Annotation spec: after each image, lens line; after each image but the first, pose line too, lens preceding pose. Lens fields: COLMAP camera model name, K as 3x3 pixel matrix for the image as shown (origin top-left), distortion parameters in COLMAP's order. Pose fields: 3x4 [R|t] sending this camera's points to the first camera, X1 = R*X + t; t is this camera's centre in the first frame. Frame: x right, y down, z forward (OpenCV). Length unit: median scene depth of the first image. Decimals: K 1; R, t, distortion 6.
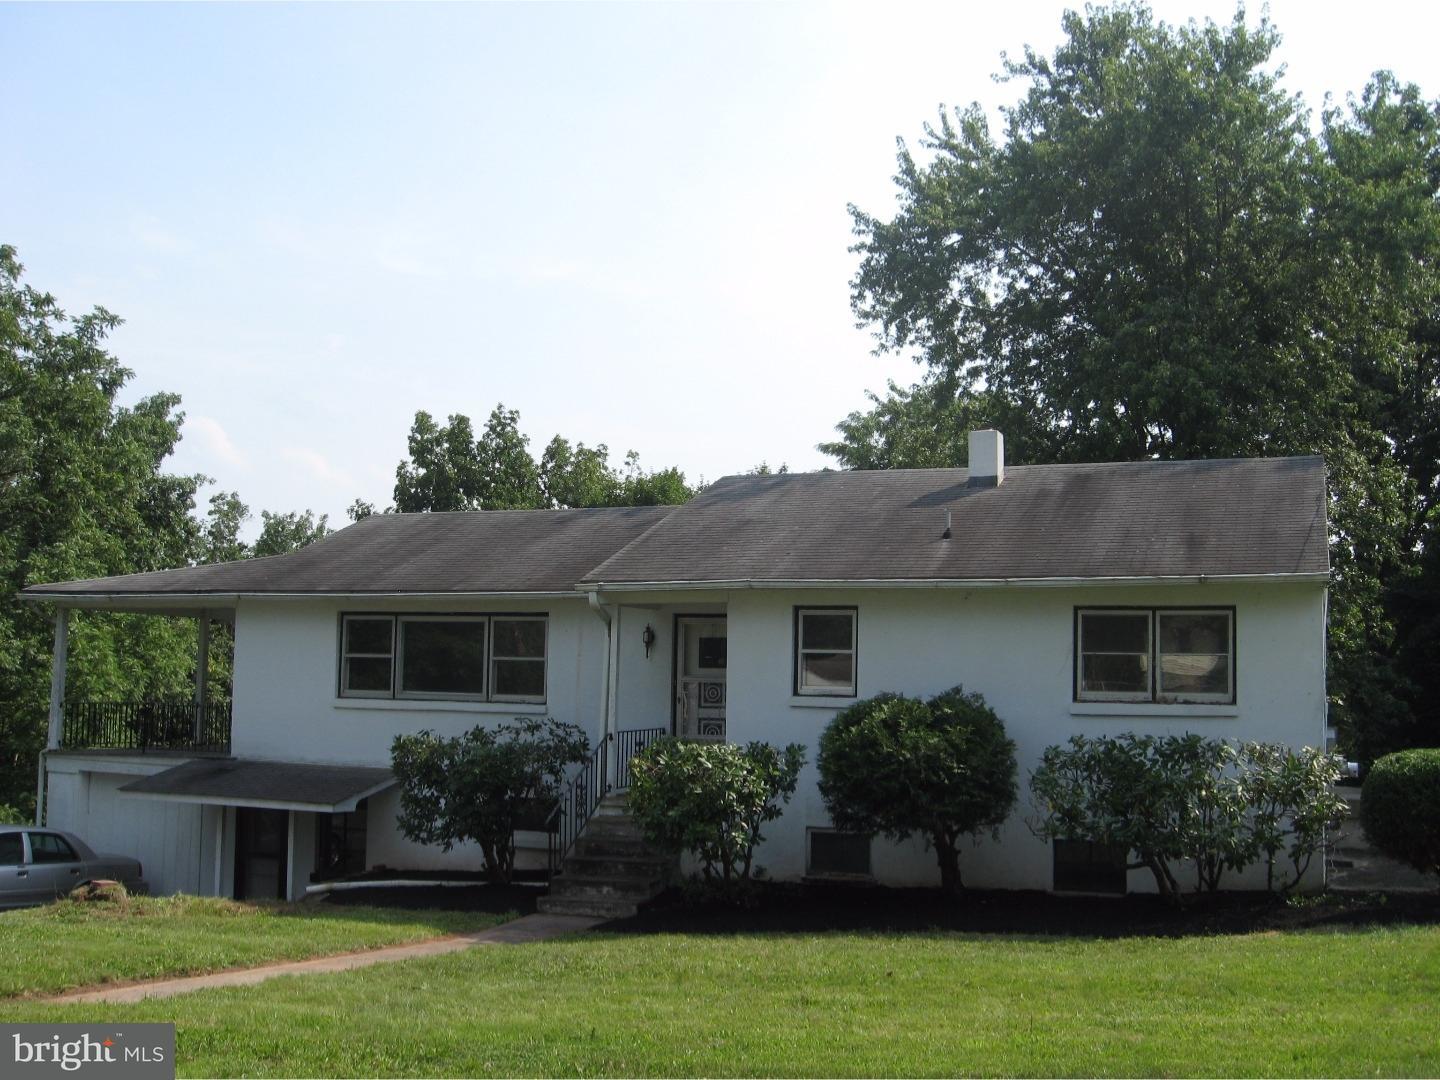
lens RADIAL K [[1464.3, 0, 720.0], [0, 1464.3, 540.0], [0, 0, 1]] dist [-0.138429, 0.006997]
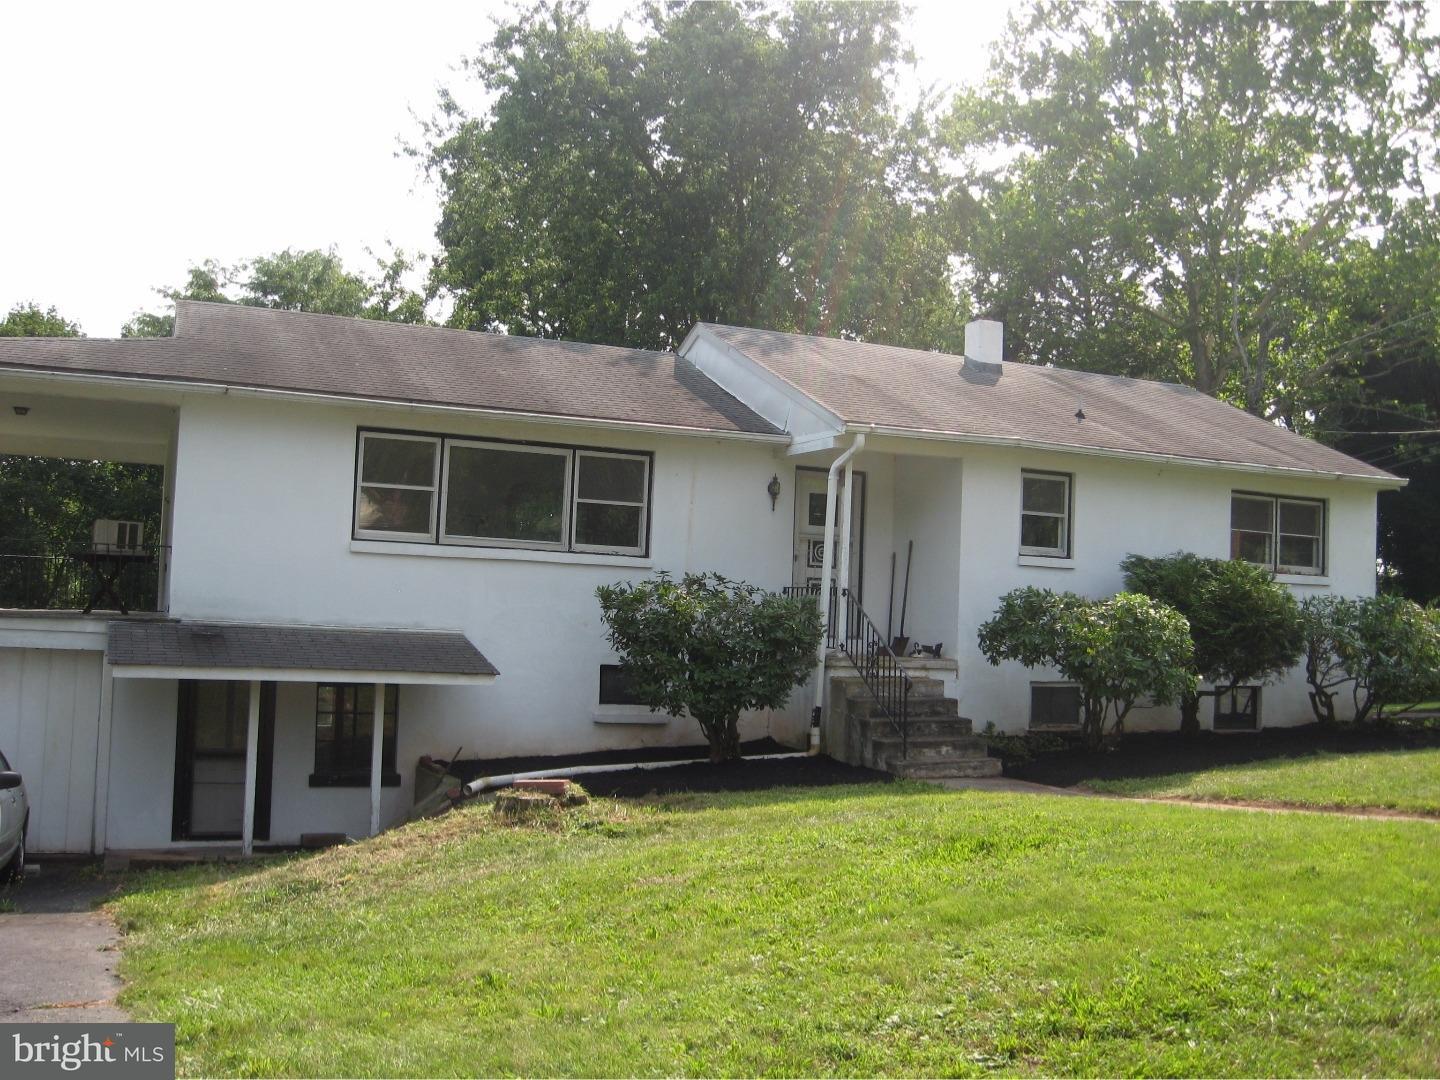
lens RADIAL K [[1464.3, 0, 720.0], [0, 1464.3, 540.0], [0, 0, 1]] dist [-0.138429, 0.006997]
pose [[0.723902, 0.052017, 0.687939, -0.684863], [-0.094046, 0.995286, 0.023707, 0.077858], [-0.683462, -0.081860, 0.725381, 0.342859]]
